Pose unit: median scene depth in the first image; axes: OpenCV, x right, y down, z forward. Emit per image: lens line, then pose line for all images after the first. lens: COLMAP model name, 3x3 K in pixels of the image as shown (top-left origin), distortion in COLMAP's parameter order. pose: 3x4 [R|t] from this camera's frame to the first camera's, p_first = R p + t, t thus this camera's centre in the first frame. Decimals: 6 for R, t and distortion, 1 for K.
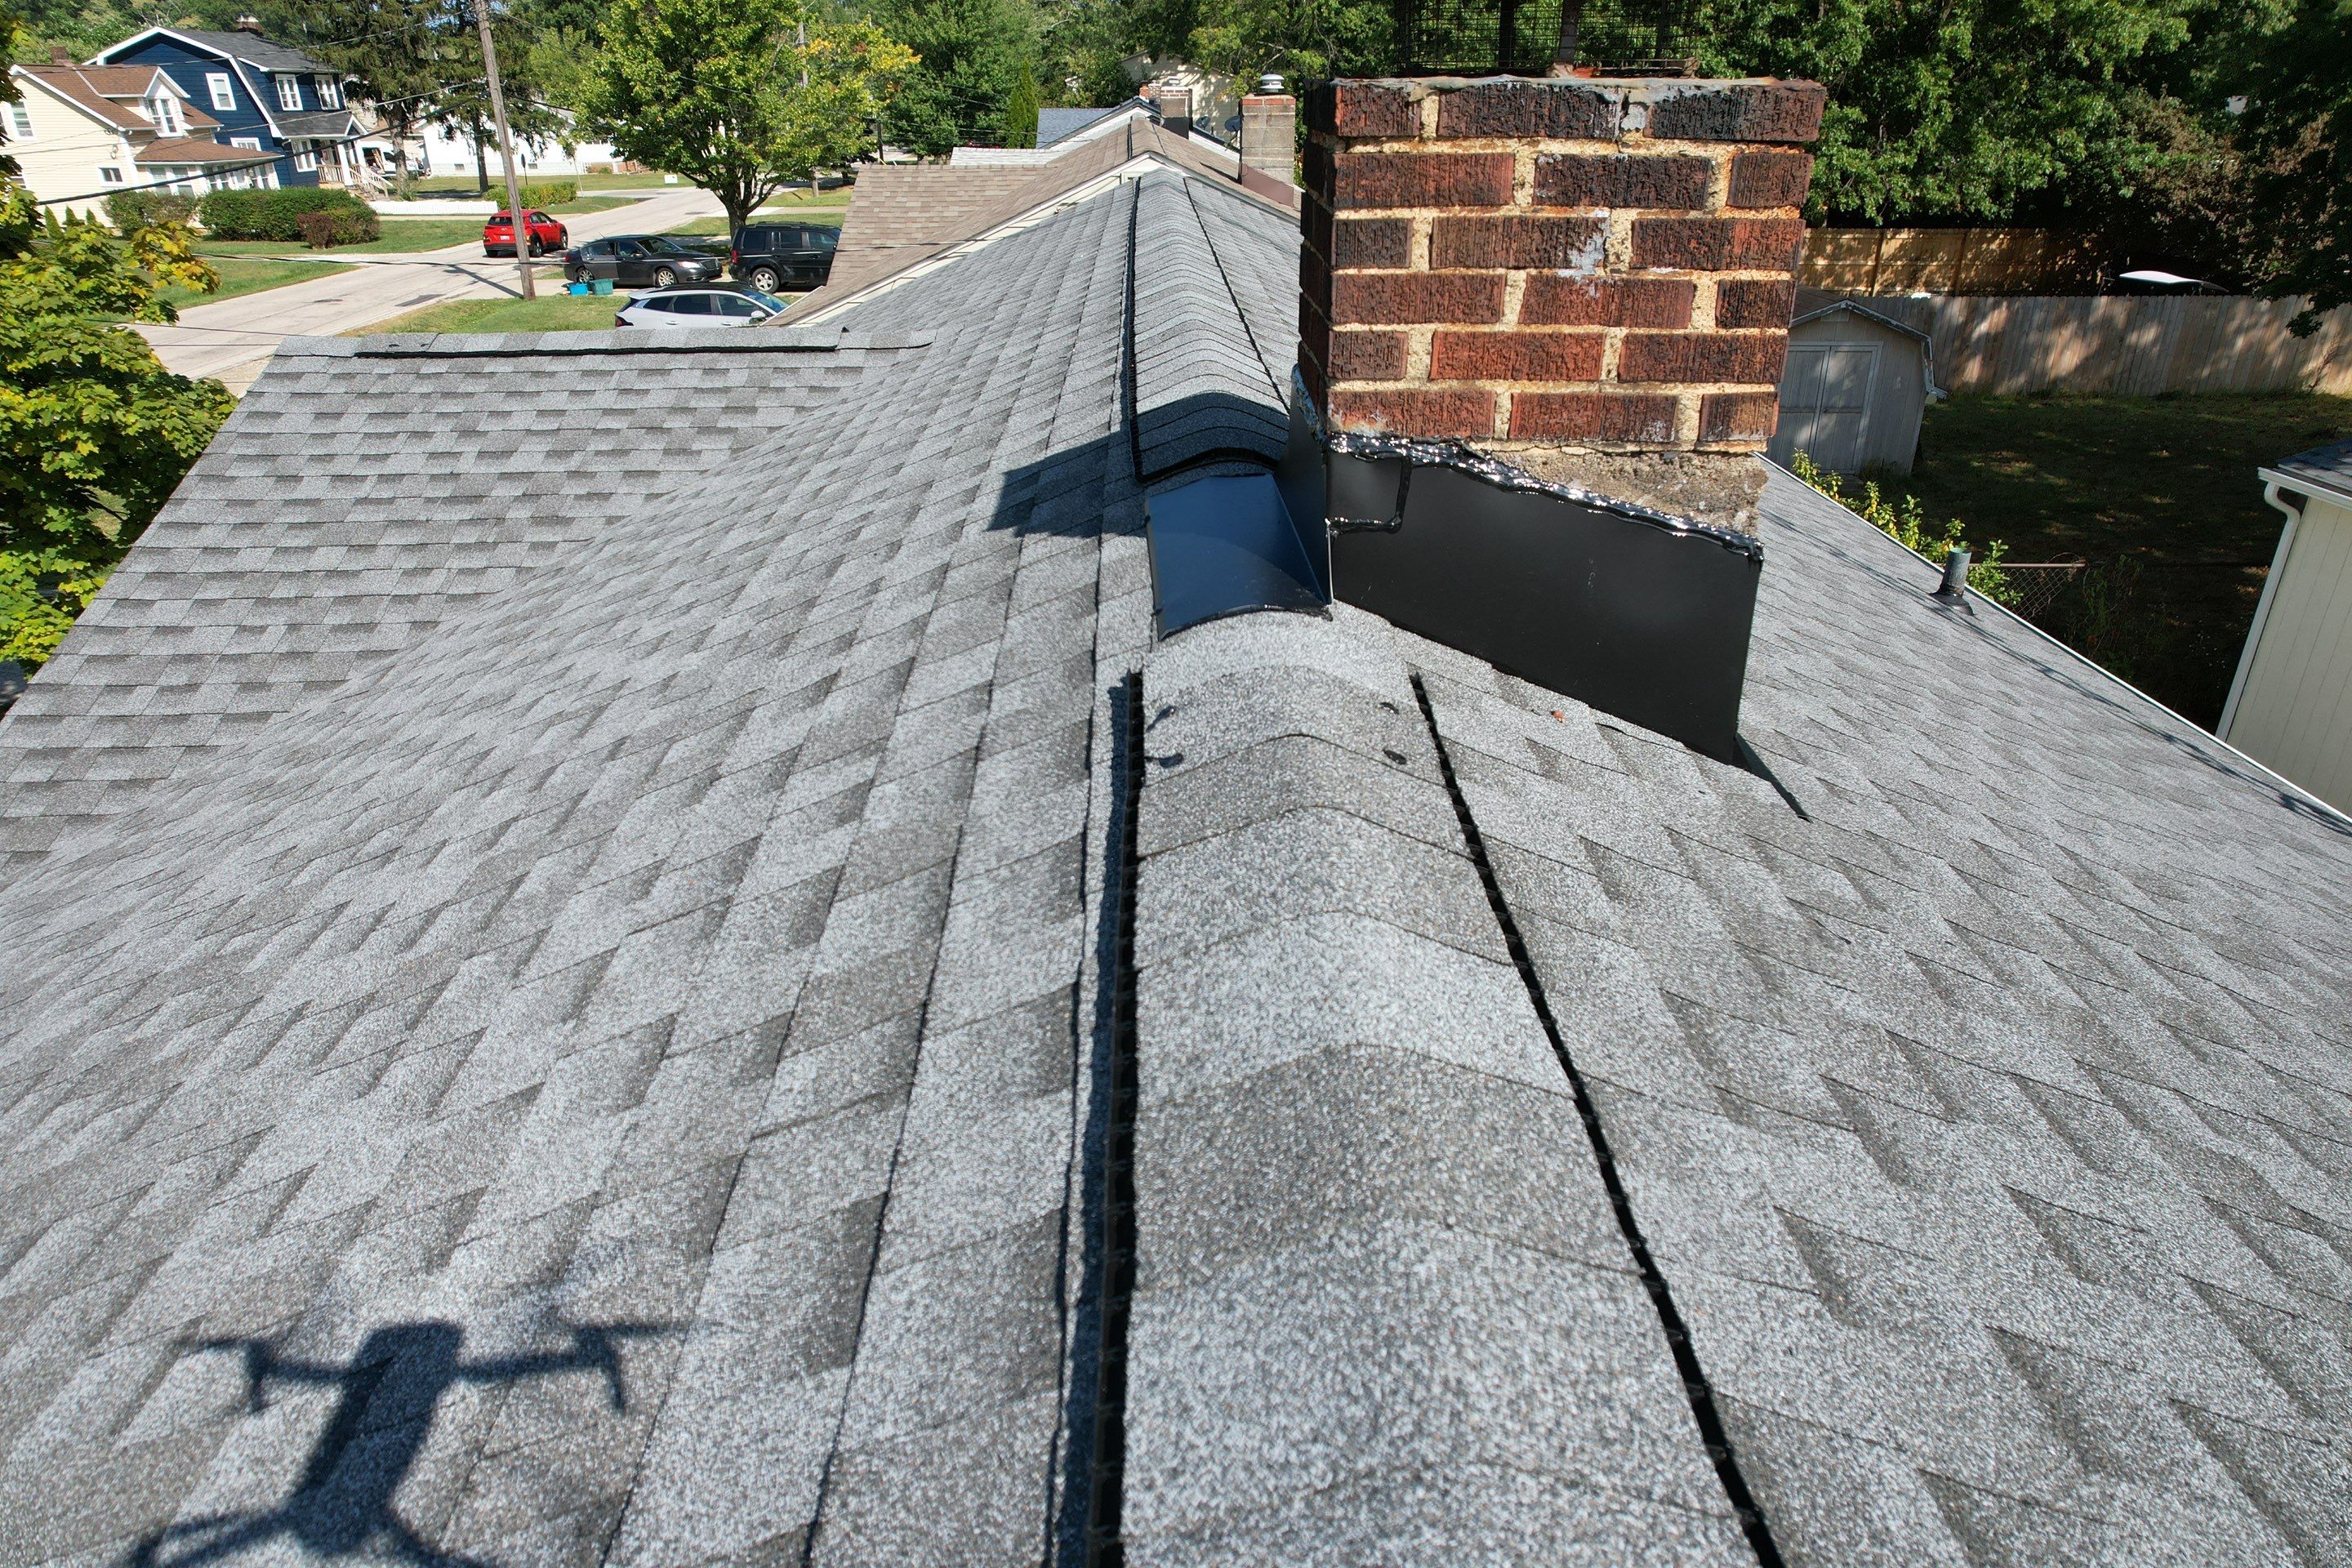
lens RADIAL K [[1505.1, 0, 1166.2], [0, 1505.1, 781.2], [0, 0, 1]] dist [-0.076088, 0.066071]
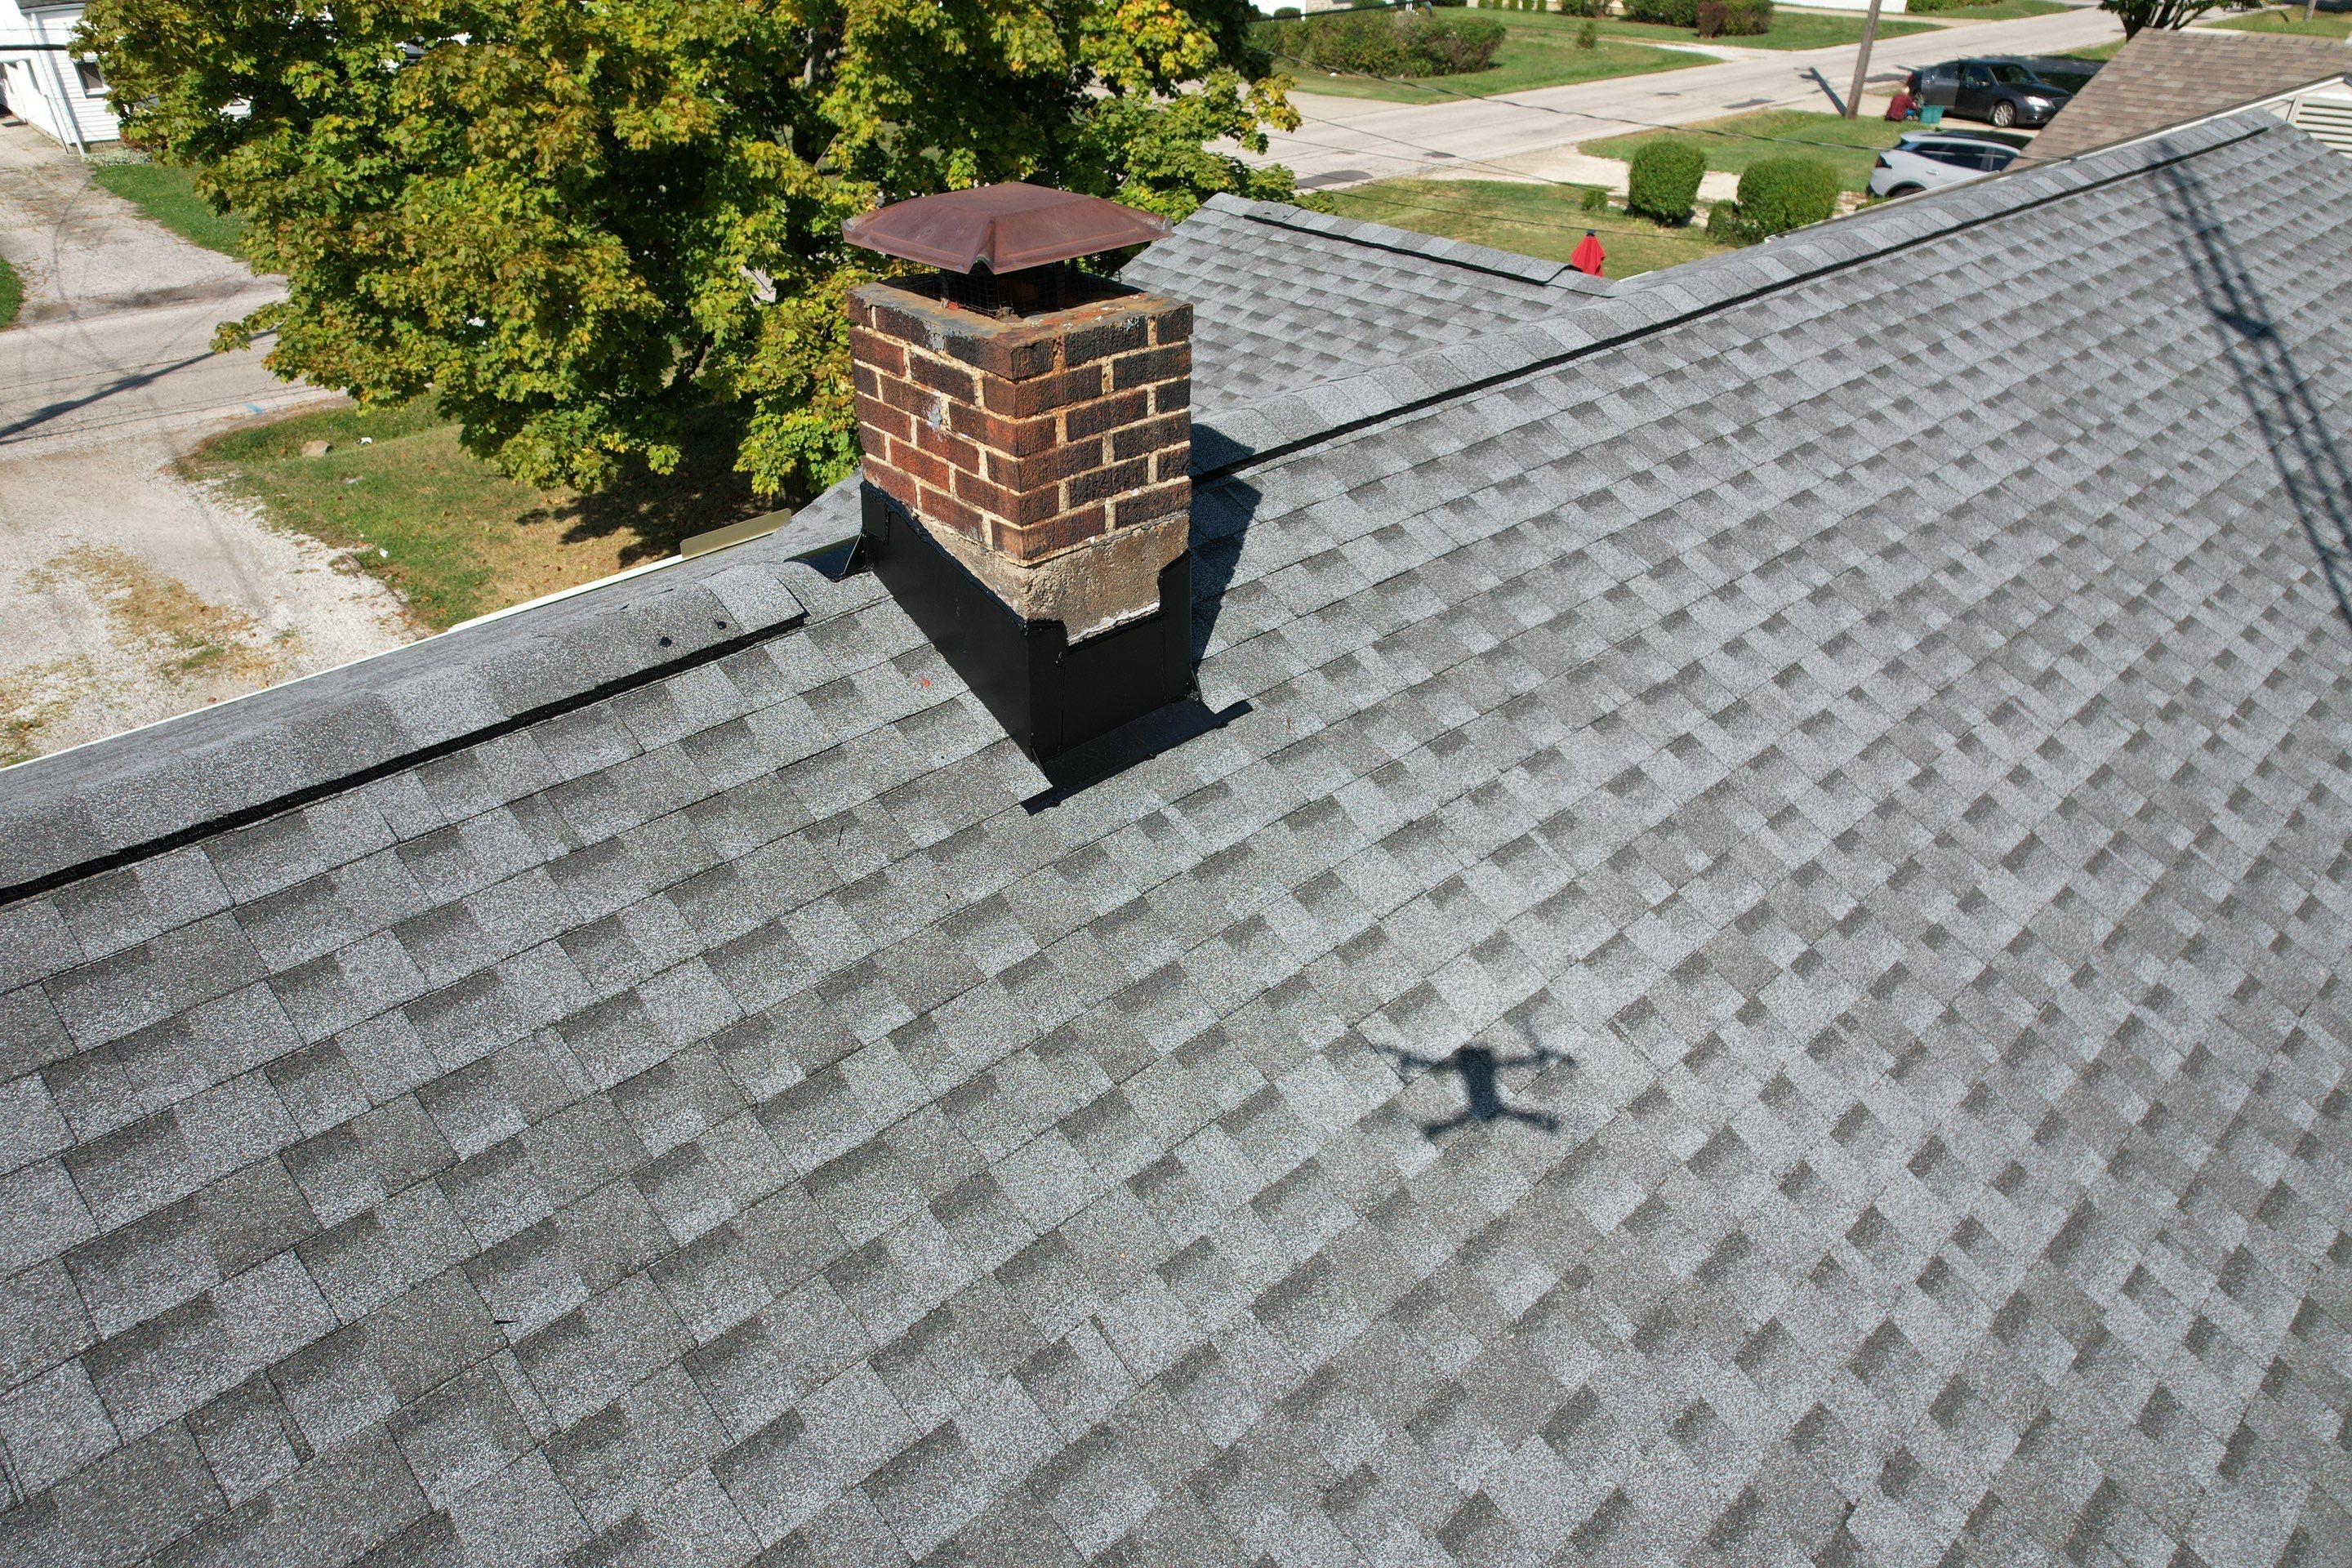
lens RADIAL K [[1505.1, 0, 1165.0], [0, 1505.1, 778.1], [0, 0, 1]] dist [-0.076088, 0.066071]
pose [[0.662894, 0.395606, -0.635663, 0.781930], [-0.316896, 0.917459, 0.240512, -0.219707], [0.678343, 0.042005, 0.733544, -0.008122]]
